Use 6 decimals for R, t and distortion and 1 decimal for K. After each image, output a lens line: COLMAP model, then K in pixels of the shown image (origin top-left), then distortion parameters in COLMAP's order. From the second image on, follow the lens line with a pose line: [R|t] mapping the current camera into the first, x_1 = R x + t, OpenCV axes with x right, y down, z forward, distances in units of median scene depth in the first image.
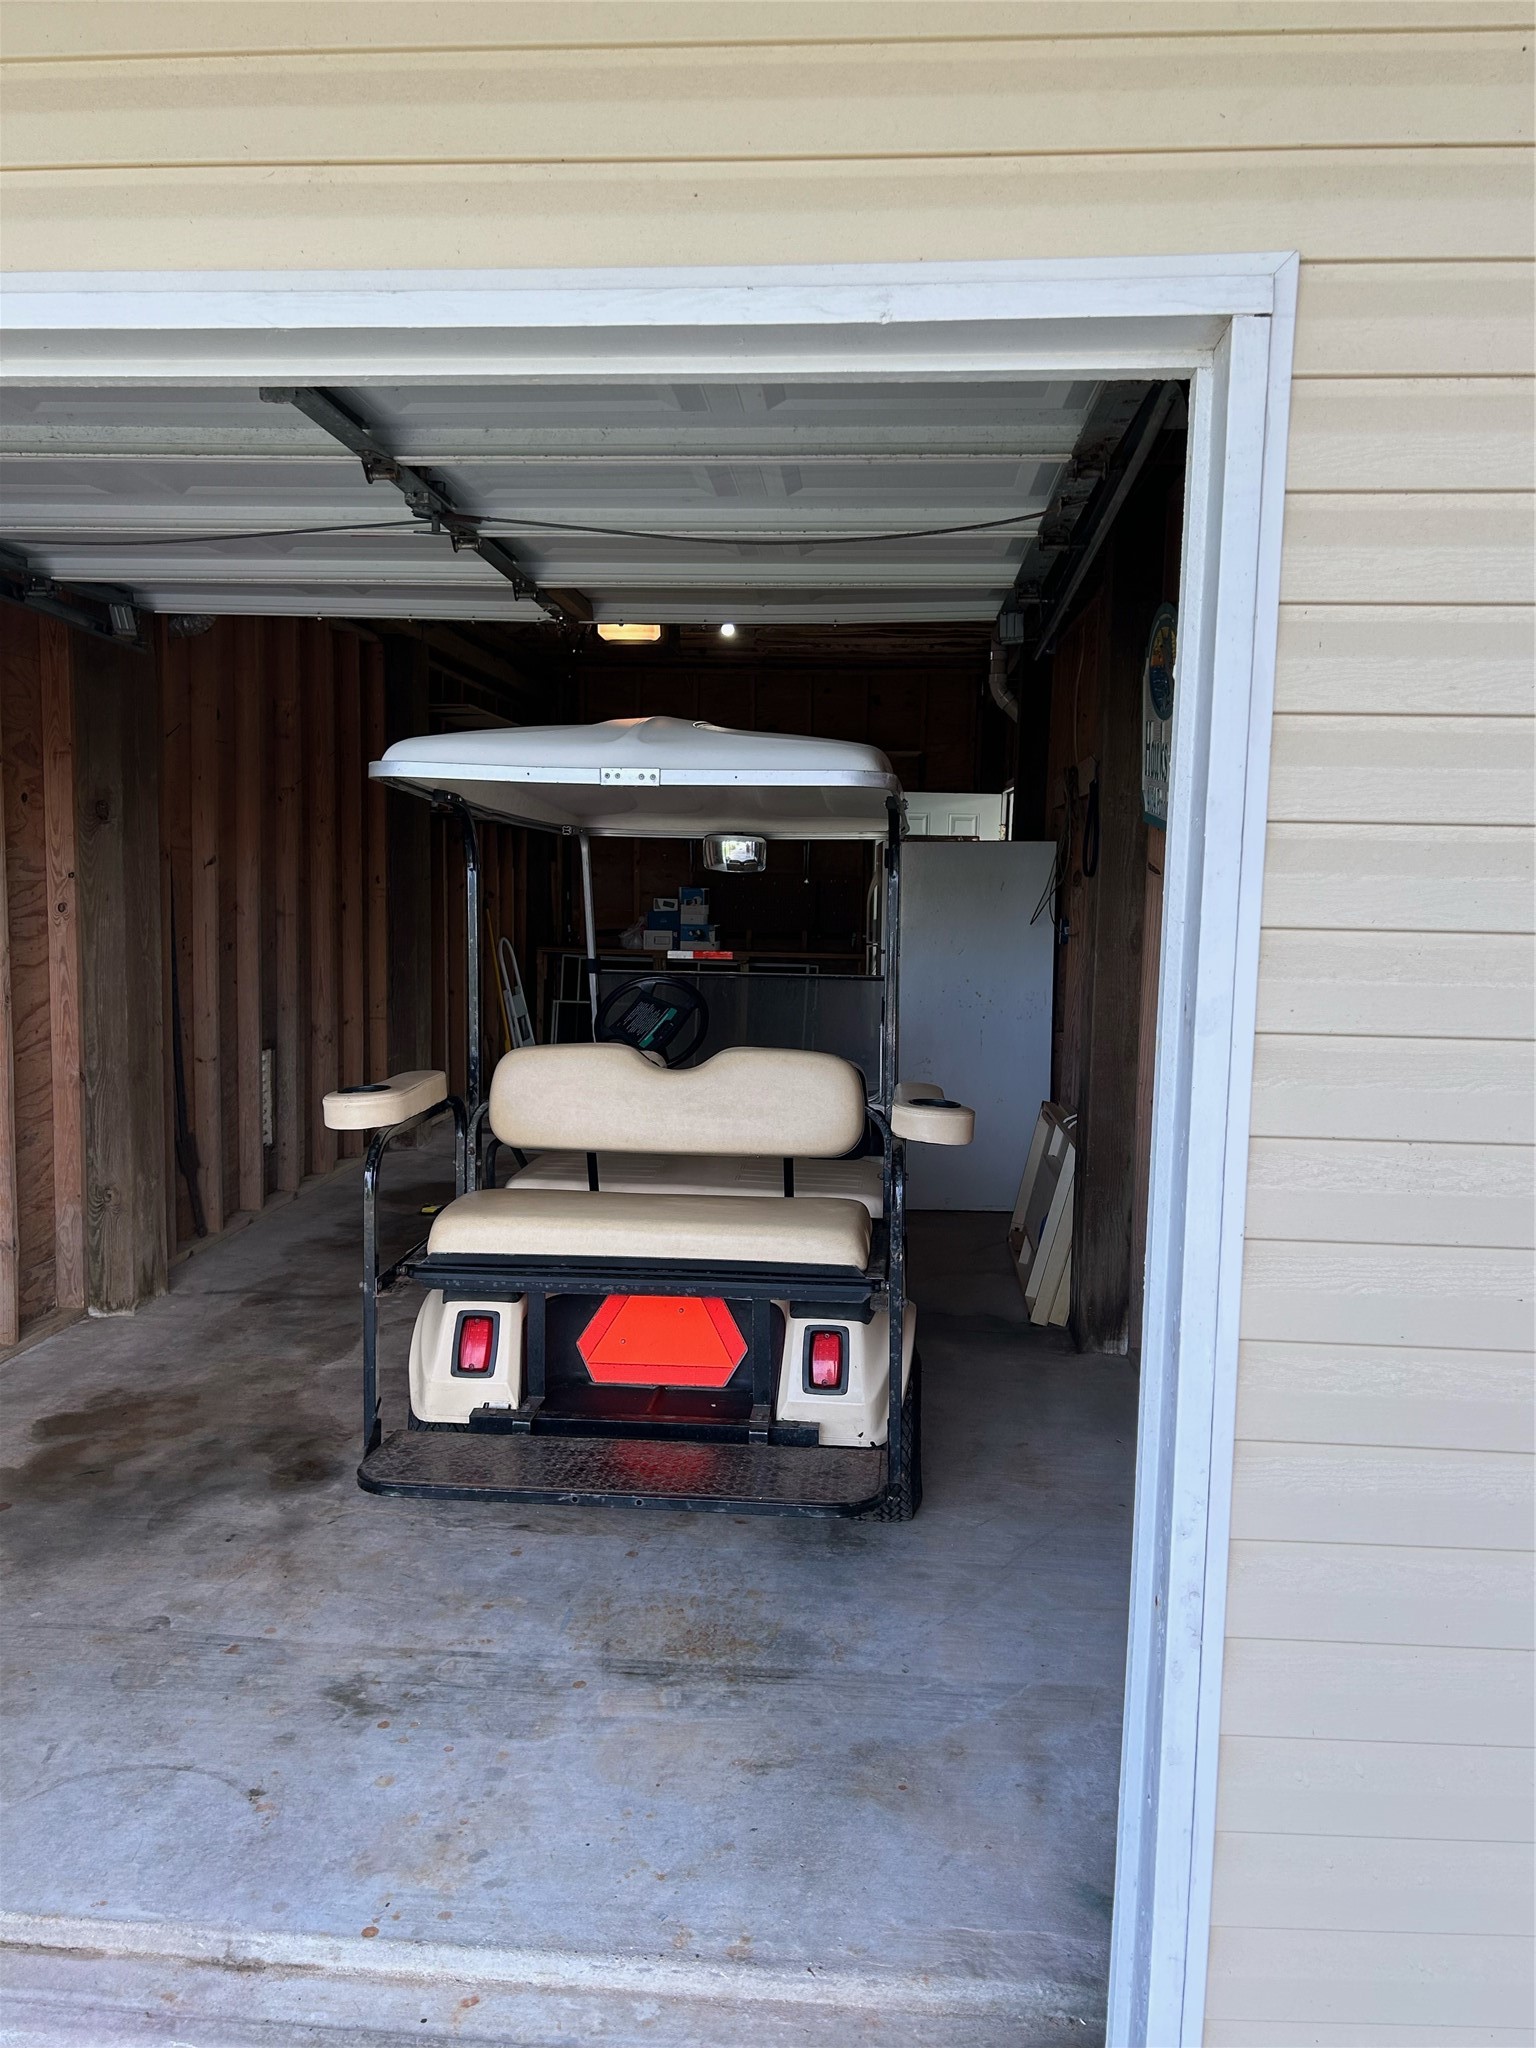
lens RADIAL K [[1562.3, 0, 770.1], [0, 1562.3, 1022.7], [0, 0, 1]] dist [0.037332, -0.040675]
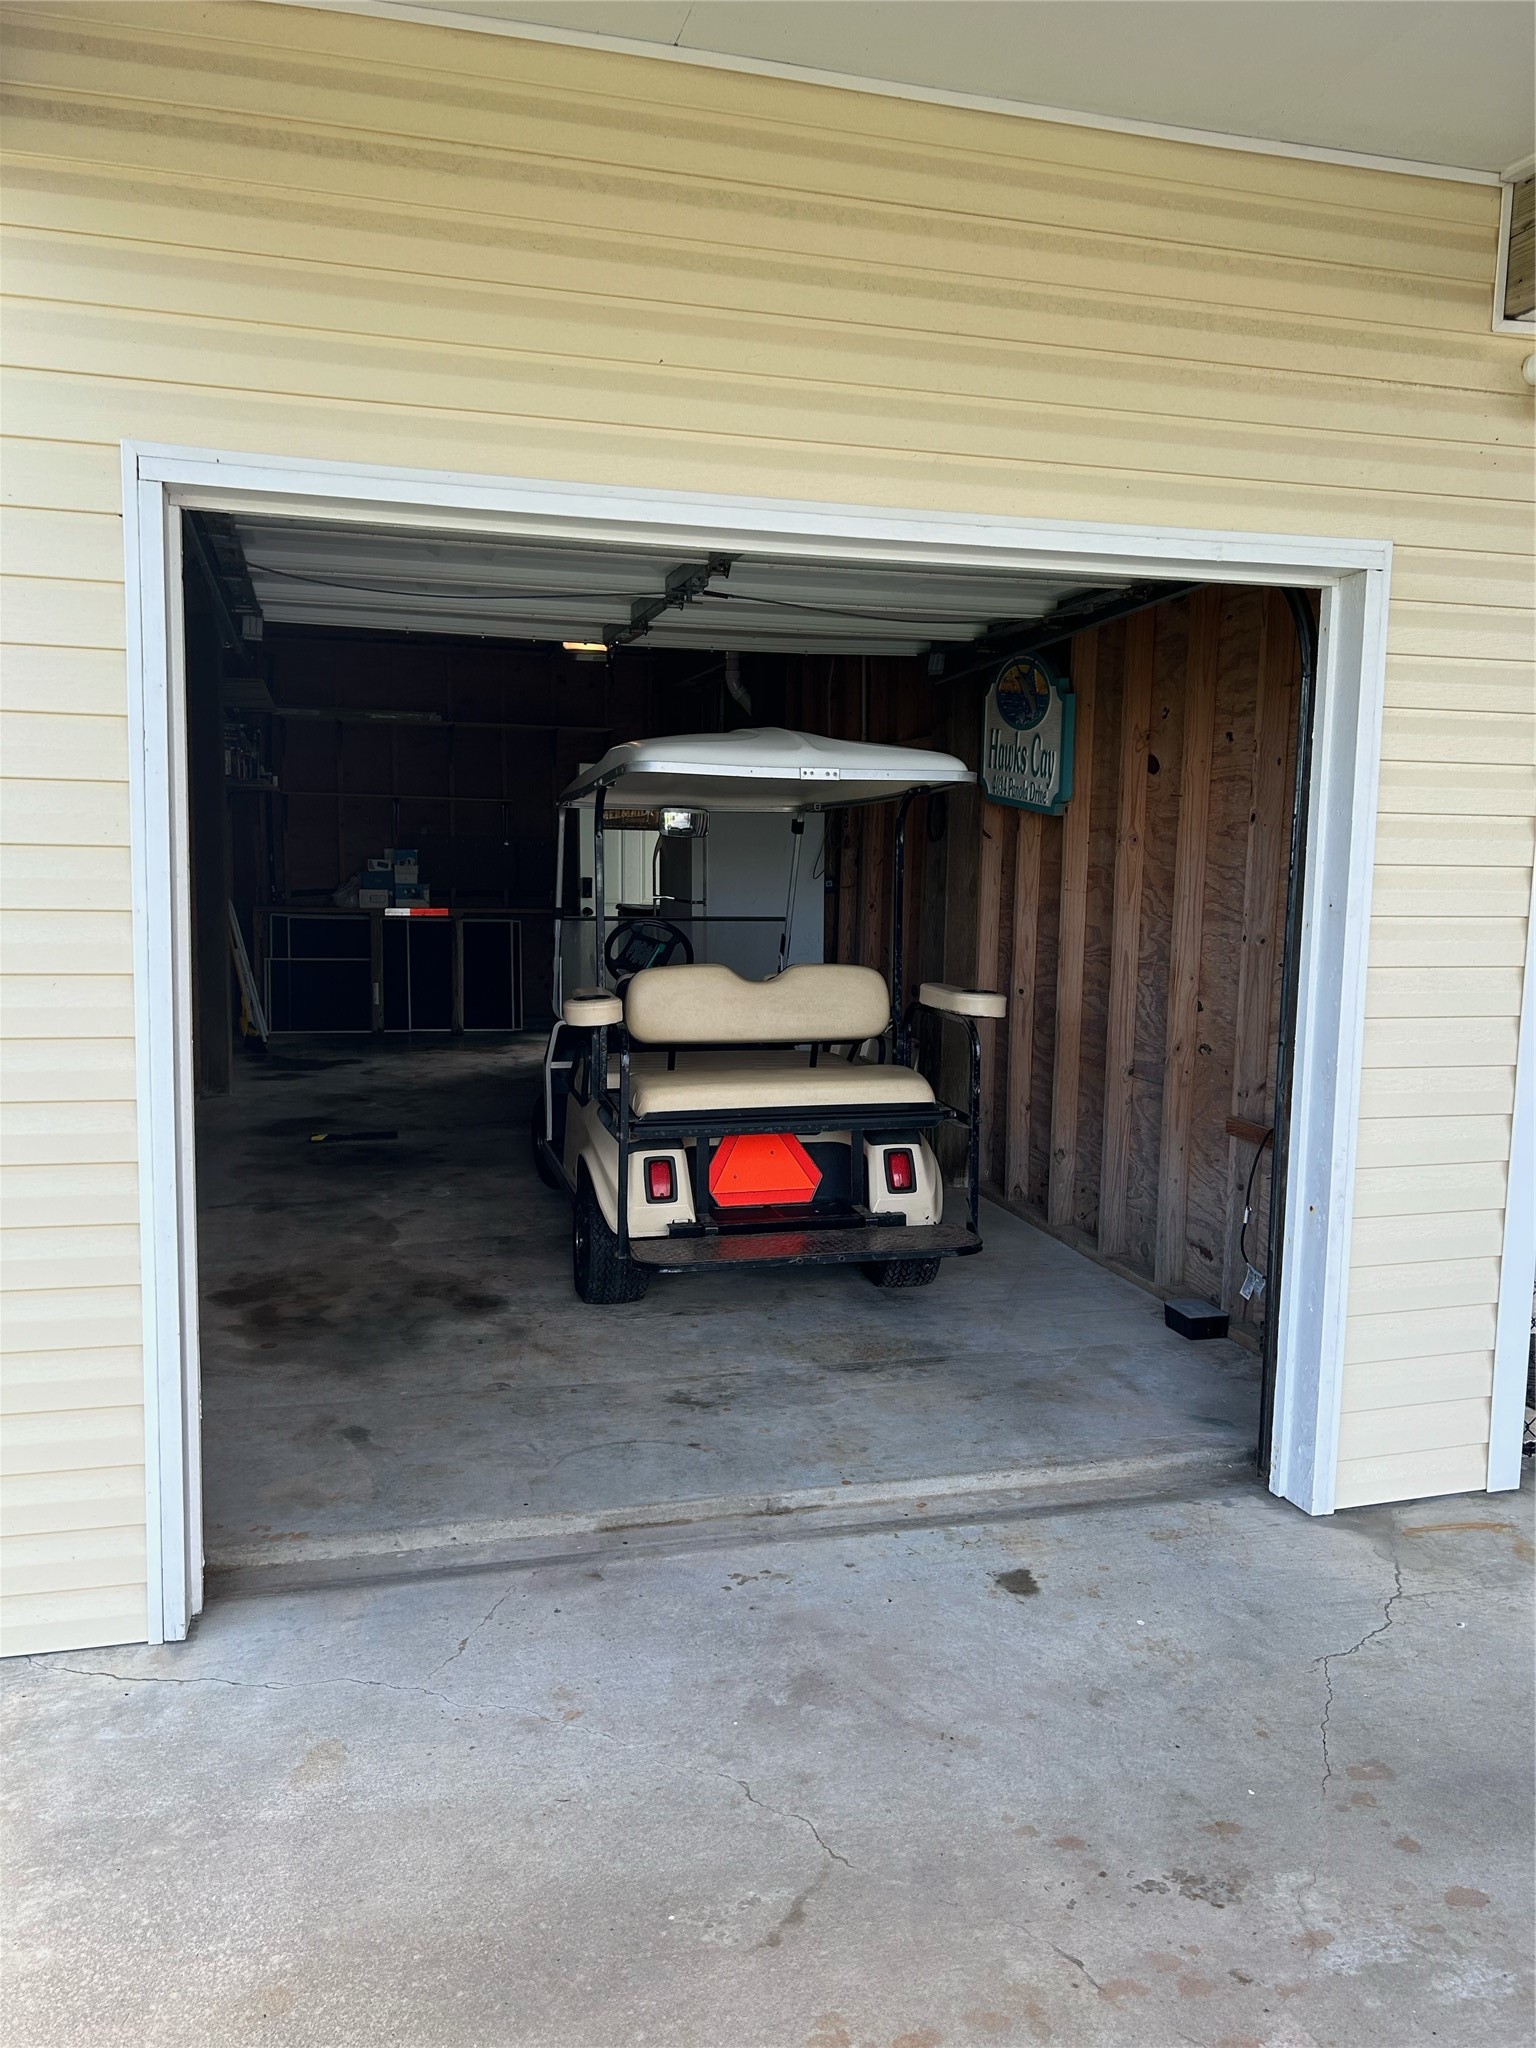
lens RADIAL K [[1562.3, 0, 759.8], [0, 1562.3, 1015.8], [0, 0, 1]] dist [0.037332, -0.040675]
pose [[0.943744, -0.043208, 0.327842, -0.567334], [0.036407, 0.998976, 0.026857, 0.026547], [-0.328667, -0.013410, 0.944351, -0.341852]]
